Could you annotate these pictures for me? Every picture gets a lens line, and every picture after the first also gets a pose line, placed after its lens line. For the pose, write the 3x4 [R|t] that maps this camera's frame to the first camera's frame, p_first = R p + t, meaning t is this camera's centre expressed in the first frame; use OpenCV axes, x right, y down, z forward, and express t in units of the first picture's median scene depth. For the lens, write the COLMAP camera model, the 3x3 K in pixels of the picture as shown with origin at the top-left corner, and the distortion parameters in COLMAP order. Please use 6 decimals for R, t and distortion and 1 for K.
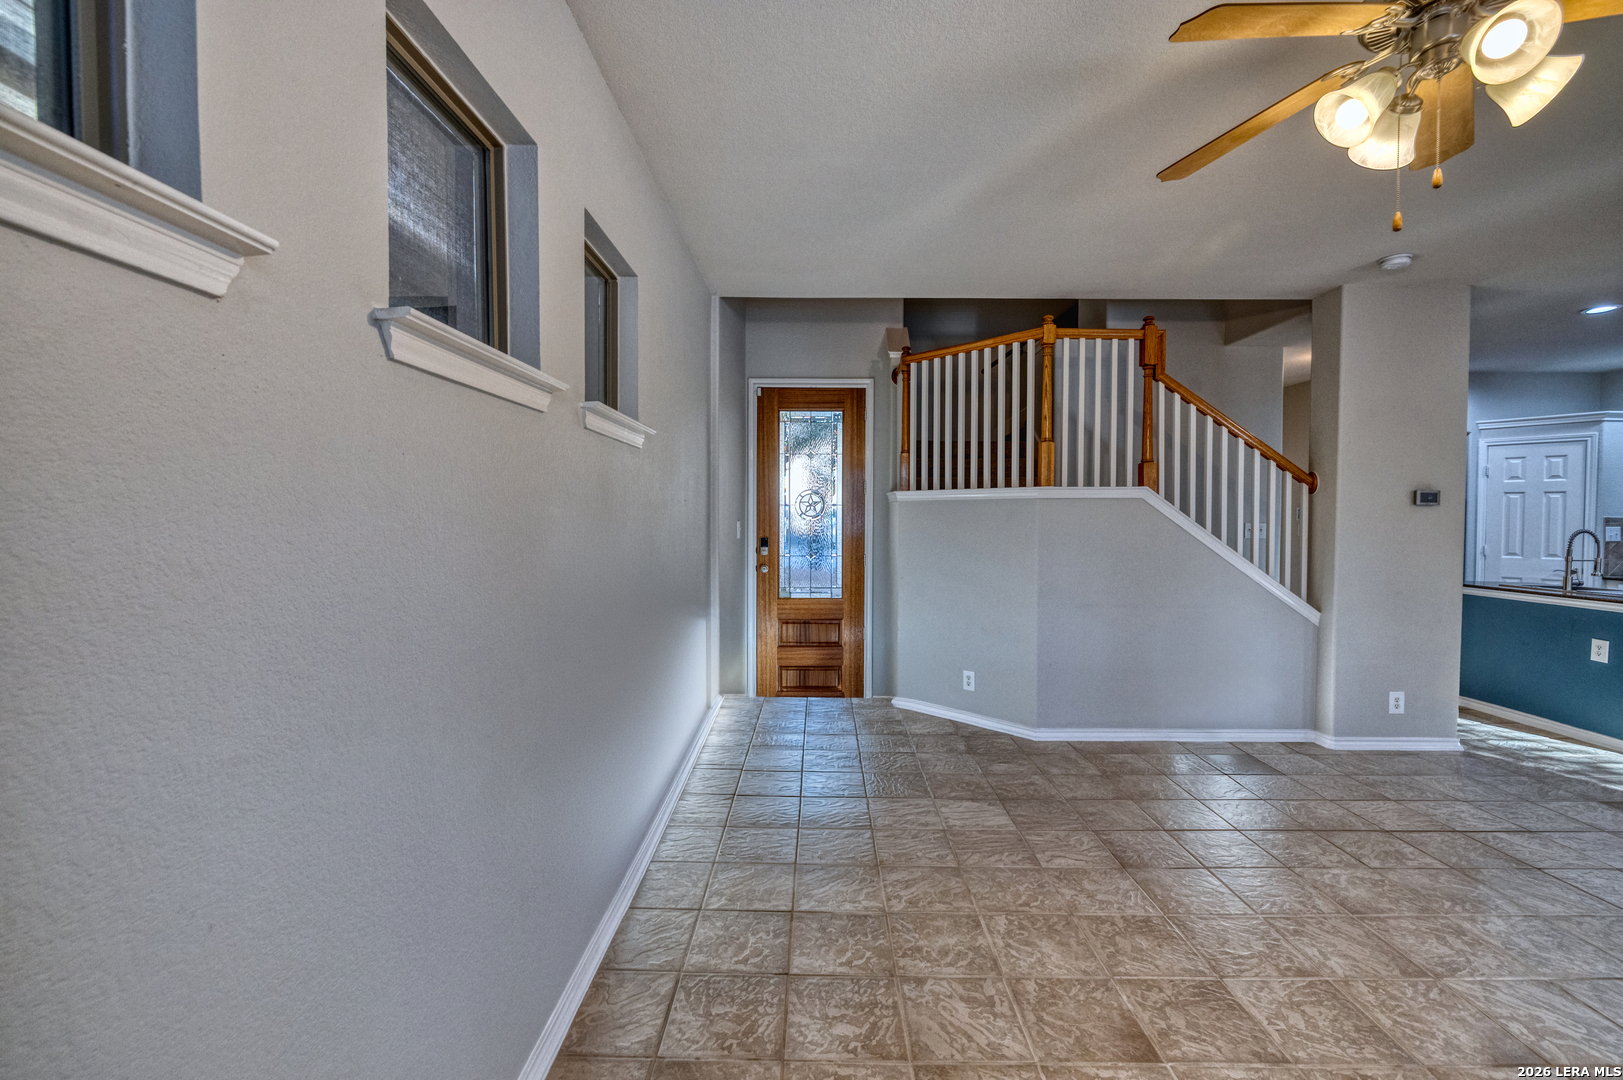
lens RADIAL K [[684.6, 0, 806.8], [0, 684.6, 533.6], [0, 0, 1]] dist [-0.000539, -0.000703]
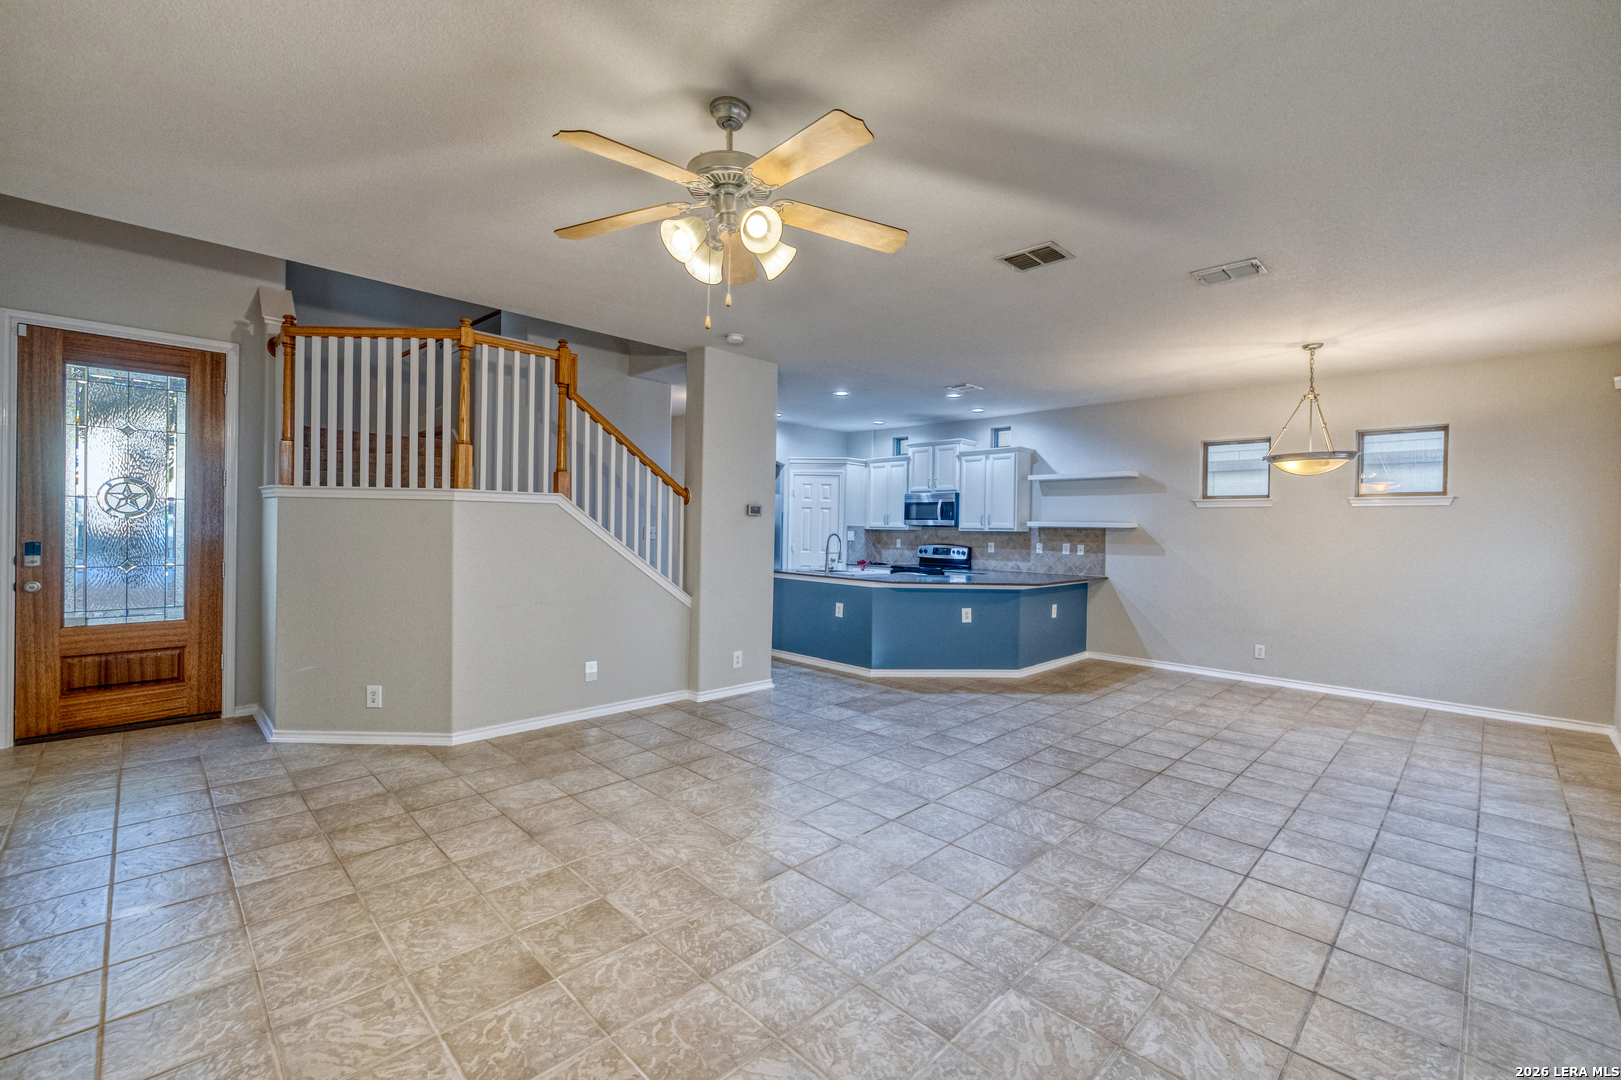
lens RADIAL K [[686.6, 0, 820.9], [0, 686.6, 531.0], [0, 0, 1]] dist [-0.000545, -0.000124]
pose [[0.695312, 0.004219, 0.718696, -0.009014], [0.000438, 0.999980, -0.006294, -0.000753], [-0.718708, 0.004691, 0.695296, -0.081243]]
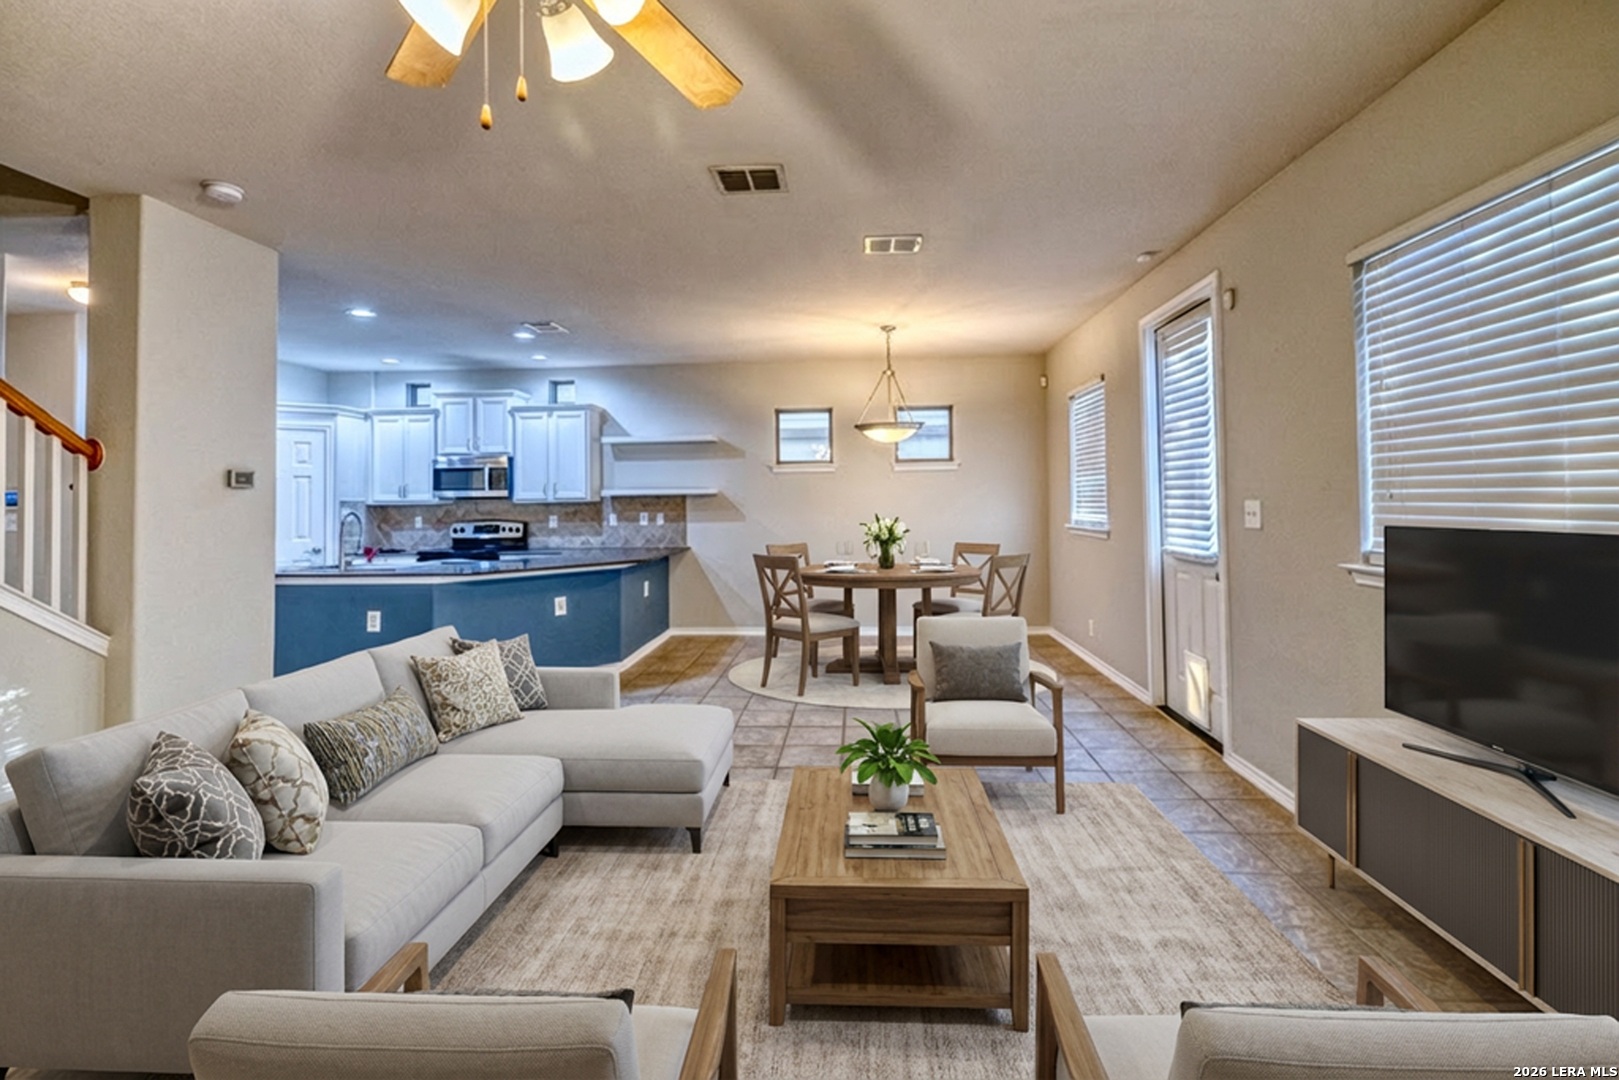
lens RADIAL K [[722.3, 0, 820.7], [0, 722.3, 480.7], [0, 0, 1]] dist [-0.000282, -0.000242]
pose [[0.044973, 0.018863, 0.998810, 0.031324], [0.034019, 0.999213, -0.020402, -0.007318], [-0.998409, 0.034896, 0.044296, 0.250662]]
